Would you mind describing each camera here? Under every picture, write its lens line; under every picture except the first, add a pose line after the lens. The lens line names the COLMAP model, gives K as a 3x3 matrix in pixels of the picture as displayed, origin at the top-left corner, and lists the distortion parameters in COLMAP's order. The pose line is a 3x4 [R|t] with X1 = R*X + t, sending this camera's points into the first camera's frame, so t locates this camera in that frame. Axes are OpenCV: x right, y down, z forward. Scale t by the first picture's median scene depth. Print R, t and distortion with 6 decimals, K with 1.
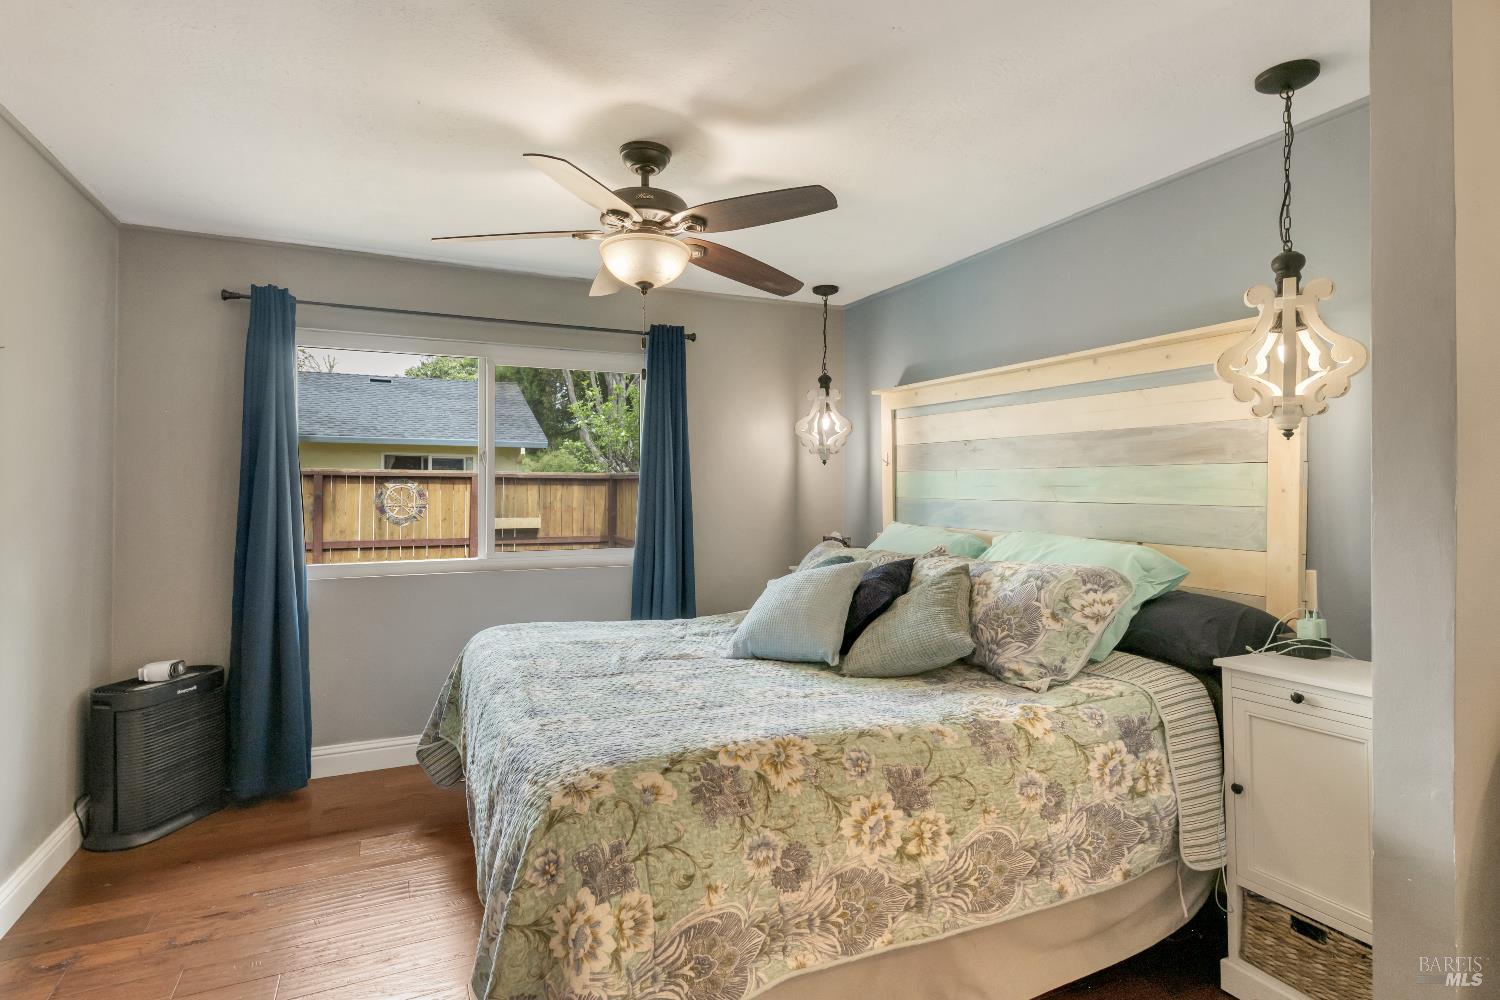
lens RADIAL K [[751.1, 0, 741.2], [0, 751.1, 475.1], [0, 0, 1]] dist [-0.000319, -0.001607]
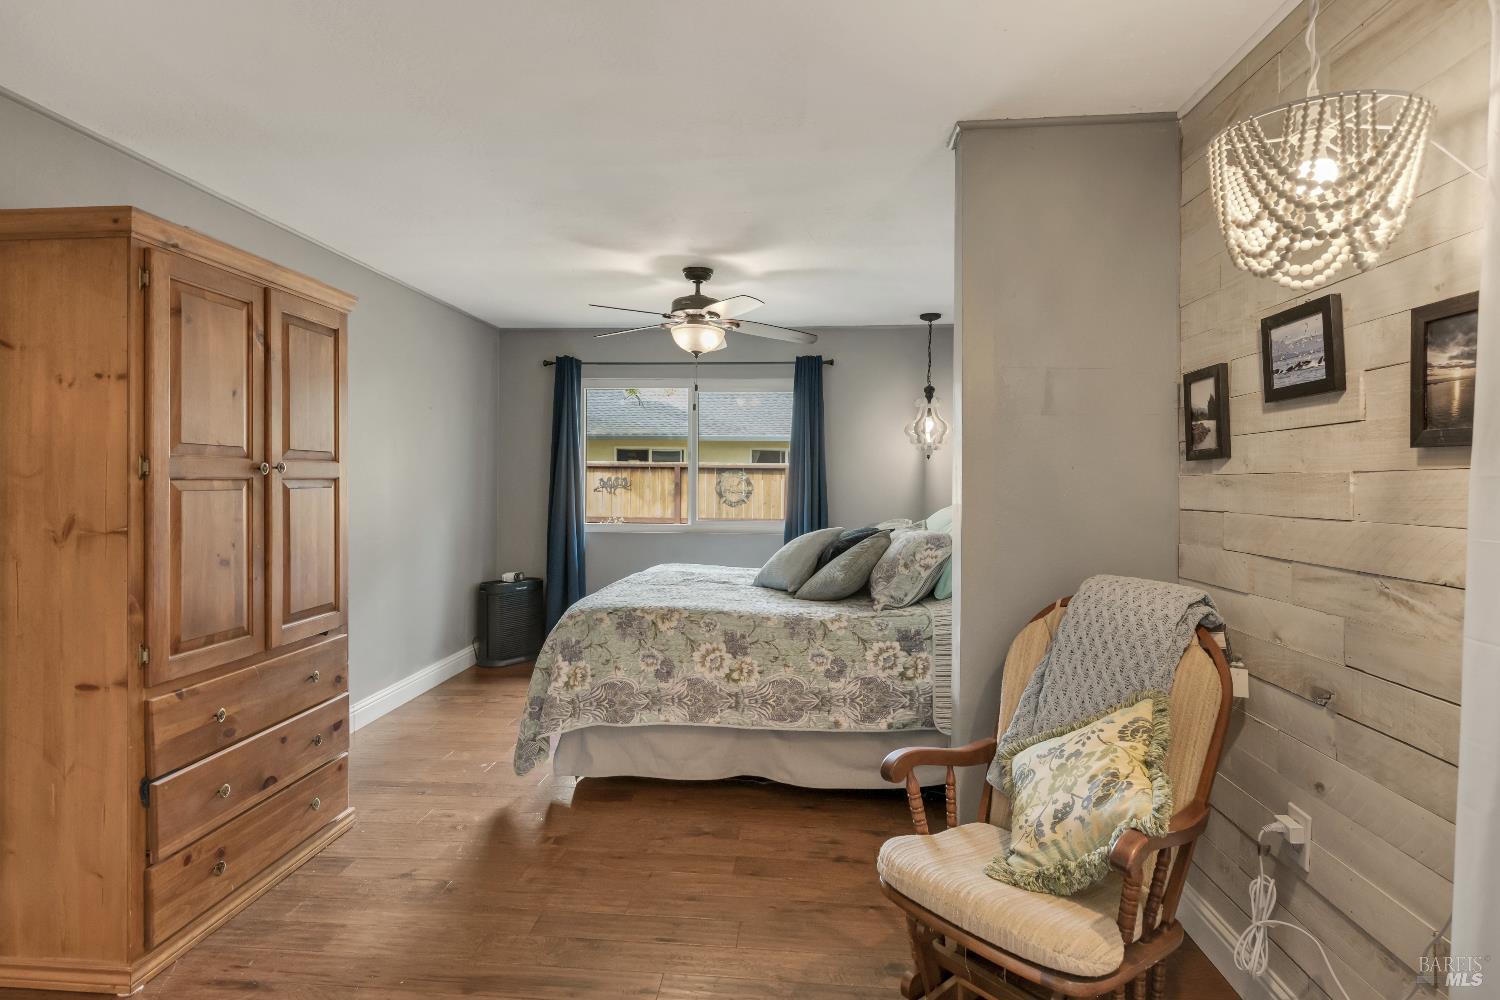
lens RADIAL K [[751.1, 0, 741.2], [0, 751.1, 475.1], [0, 0, 1]] dist [-0.000319, -0.001607]
pose [[0.869437, 0.002791, -0.494036, 1.066458], [0.003087, 0.999934, 0.011082, -0.005118], [0.494034, -0.011160, 0.869371, -0.525764]]
